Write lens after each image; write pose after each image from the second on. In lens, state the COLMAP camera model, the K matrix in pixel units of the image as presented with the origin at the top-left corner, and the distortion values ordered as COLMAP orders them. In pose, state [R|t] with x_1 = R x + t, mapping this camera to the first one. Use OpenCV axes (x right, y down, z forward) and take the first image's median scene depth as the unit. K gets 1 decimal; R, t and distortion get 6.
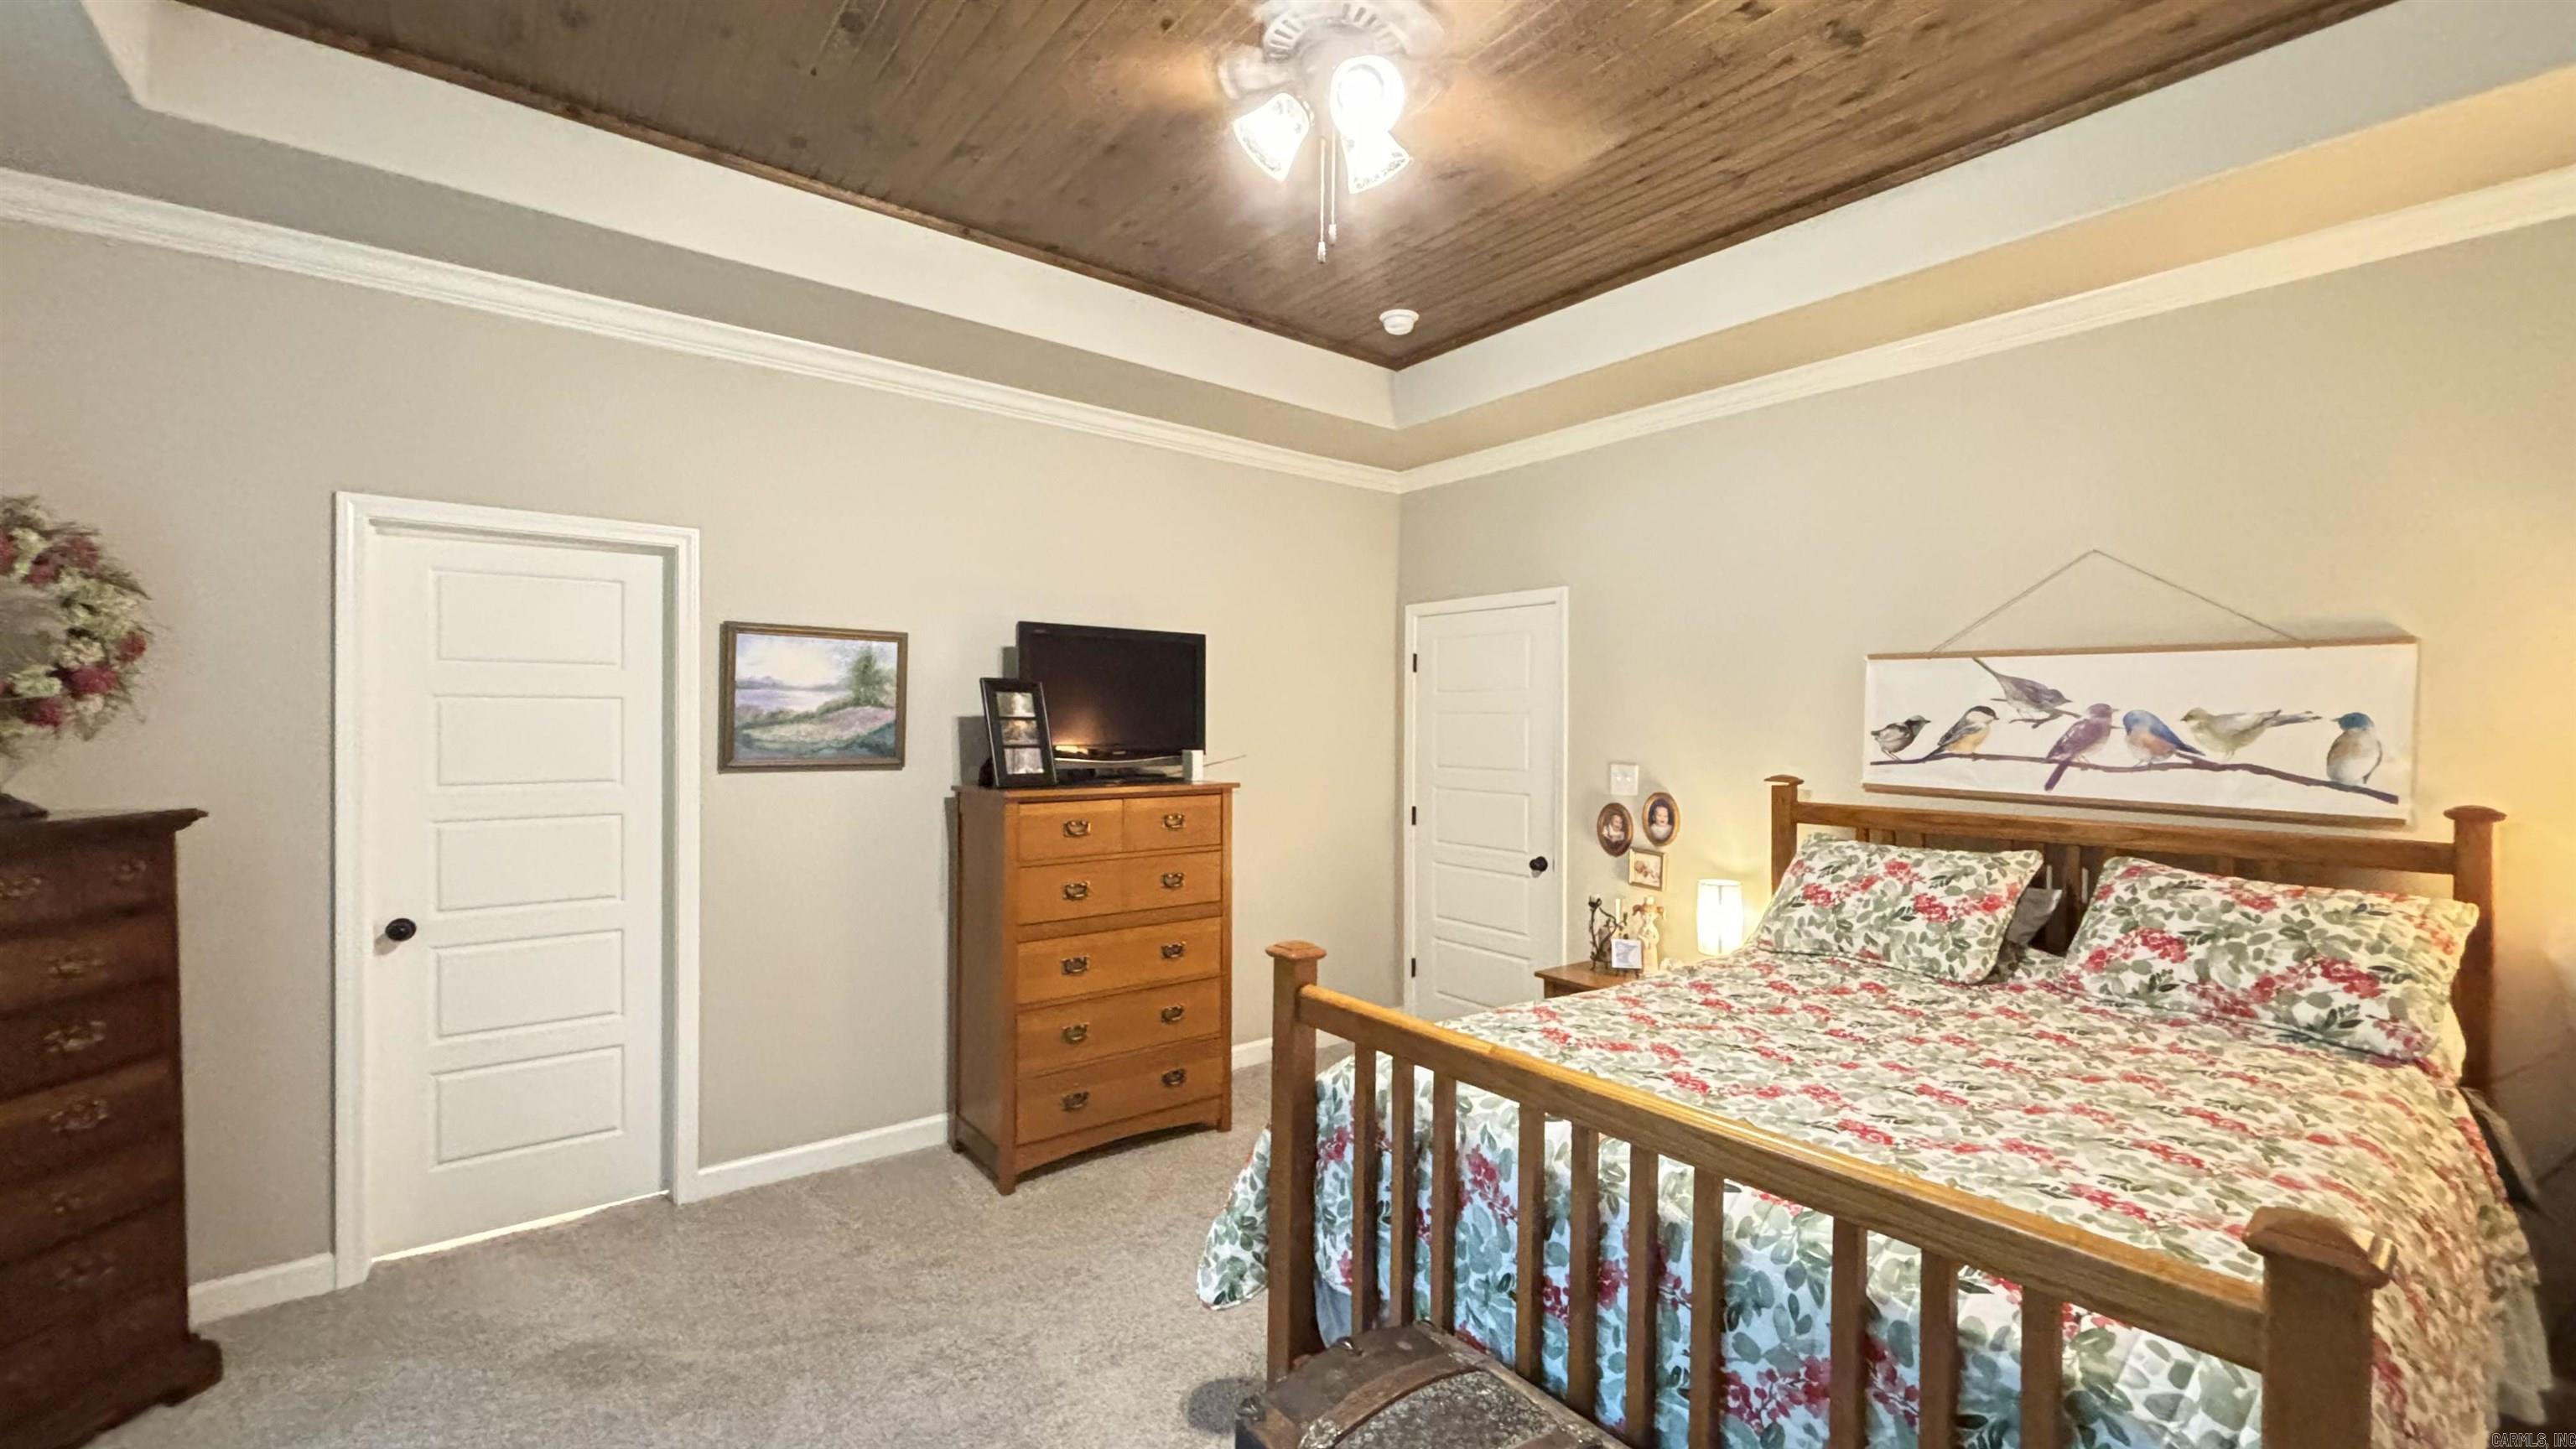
lens RADIAL K [[1034.4, 0, 1280.4], [0, 1034.4, 711.8], [0, 0, 1]] dist [0.006489, -0.002407]
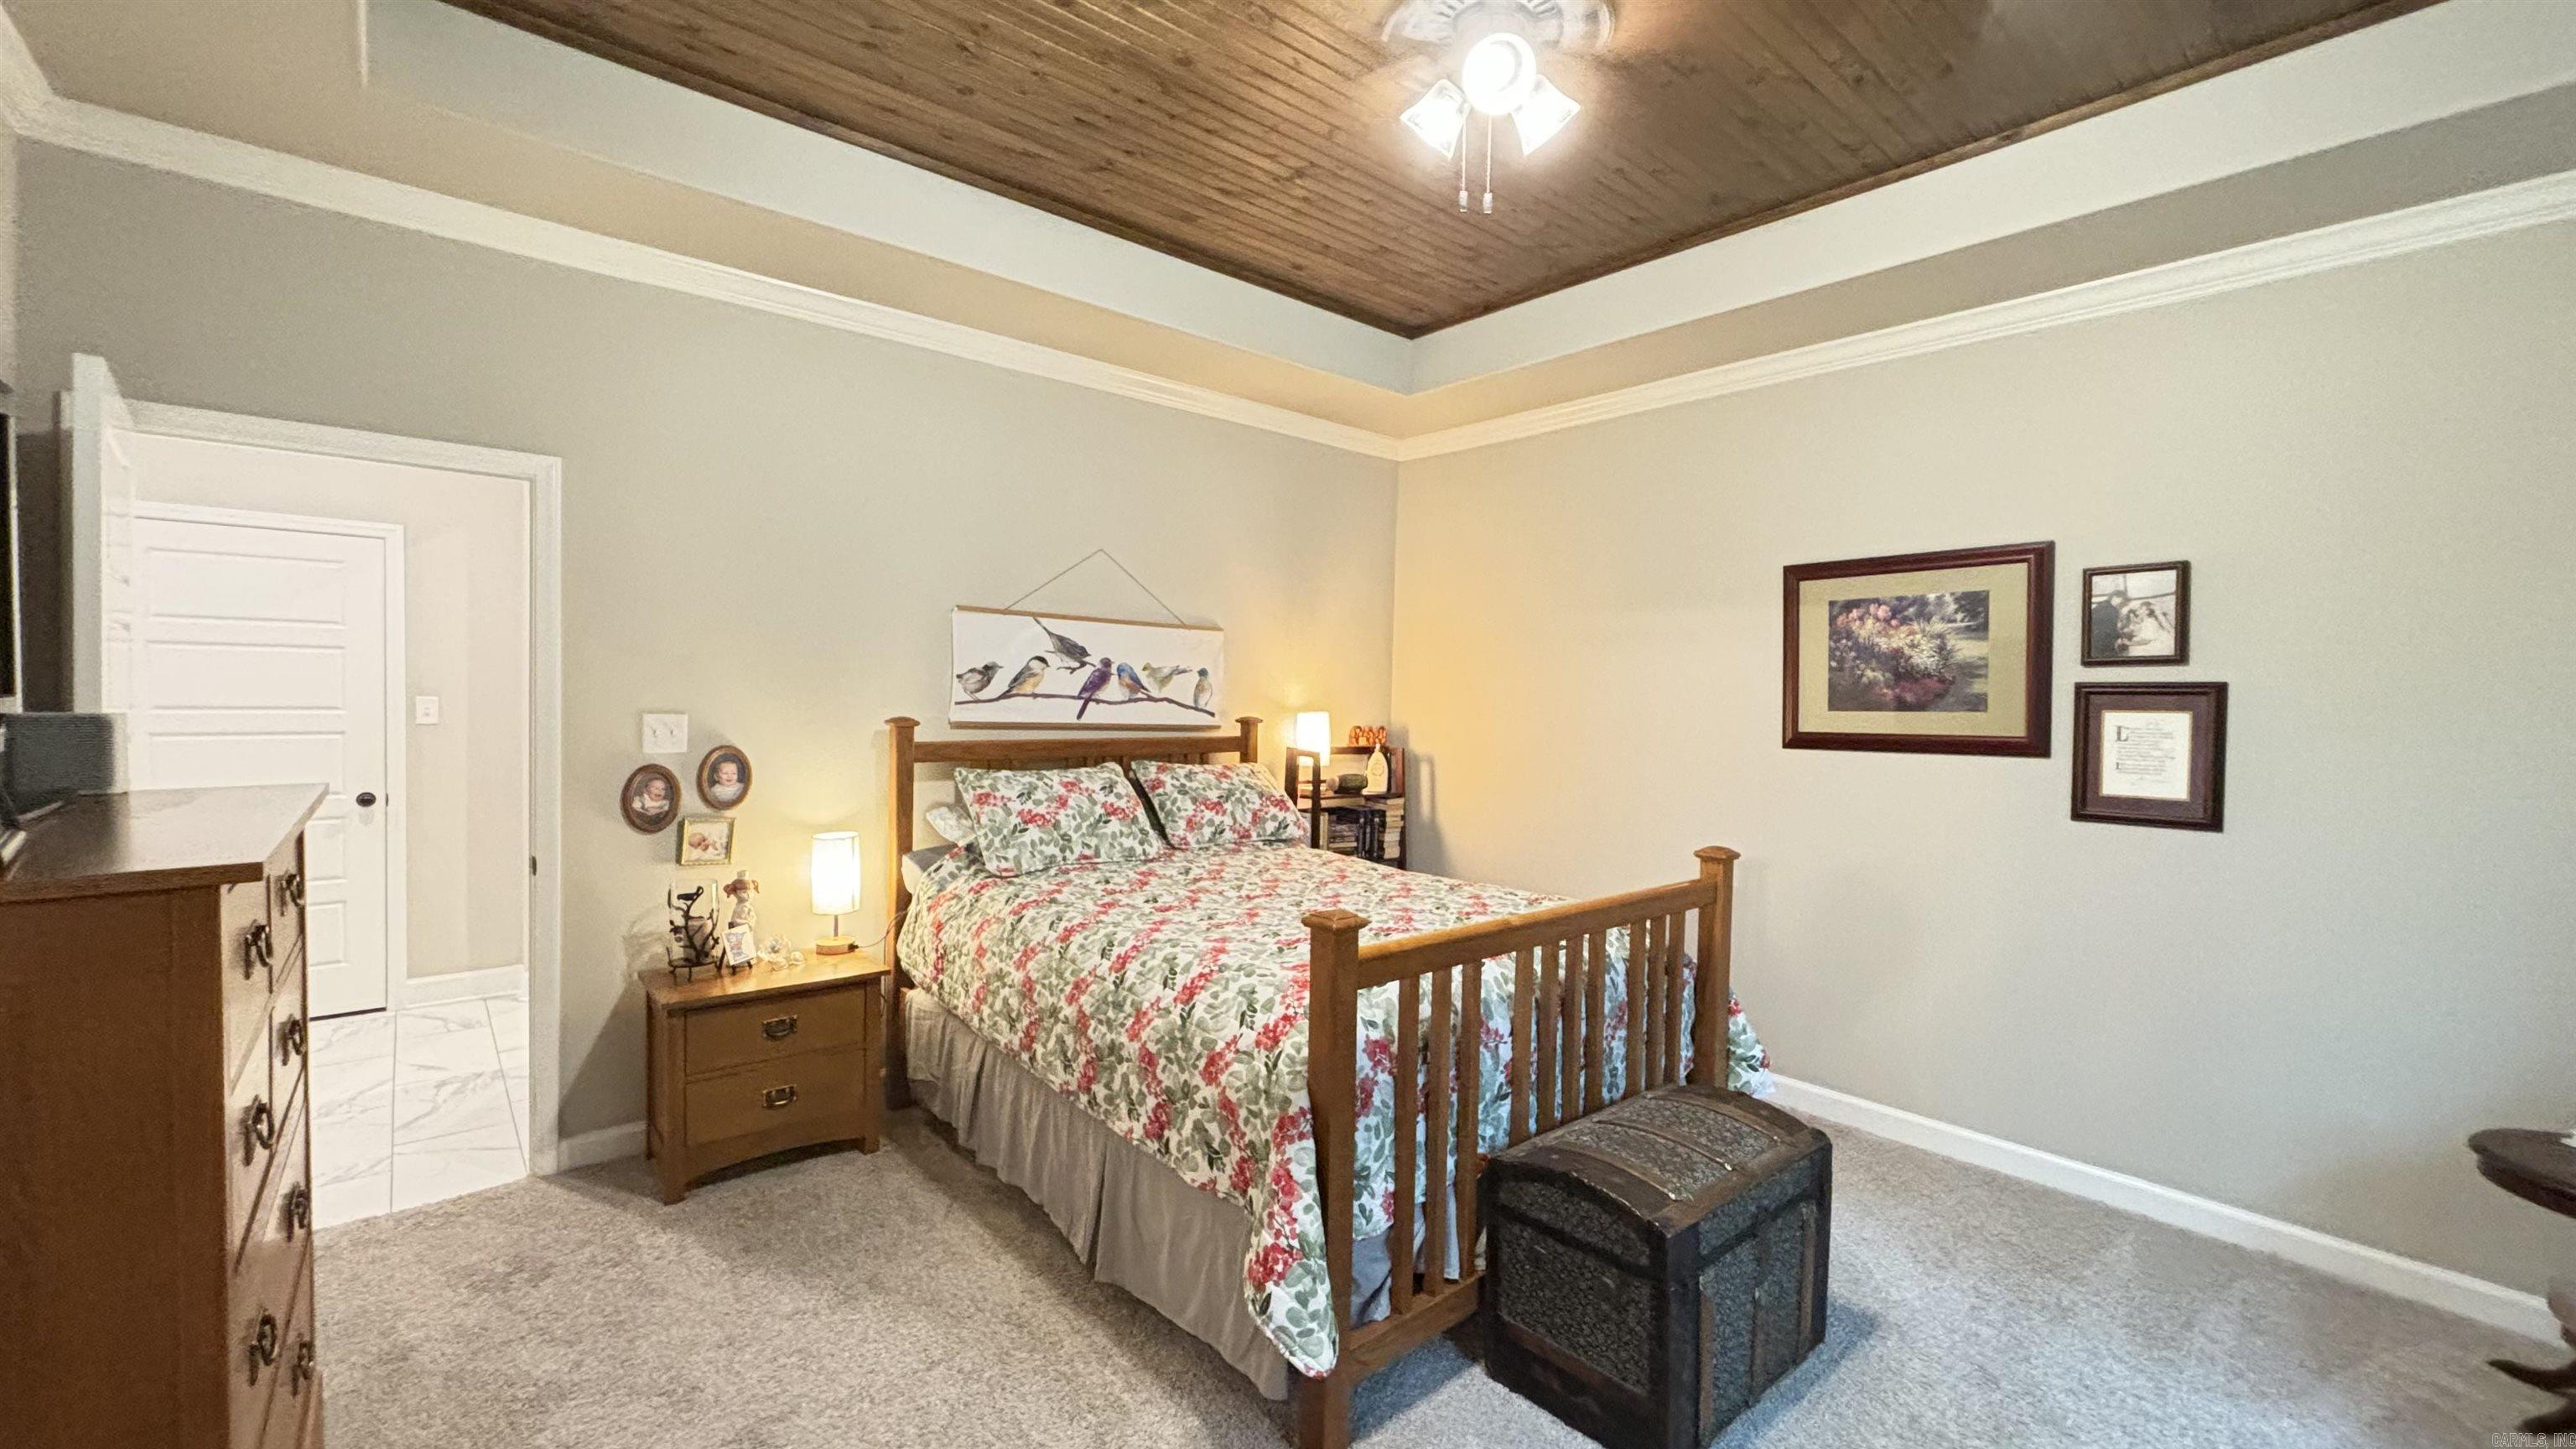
lens RADIAL K [[1034.4, 0, 1268.5], [0, 1034.4, 727.1], [0, 0, 1]] dist [0.006489, -0.002407]
pose [[-0.048151, -0.044705, 0.997839, -0.658596], [-0.030209, 0.998606, 0.043281, 0.019567], [-0.998383, -0.028060, -0.049435, 0.836315]]
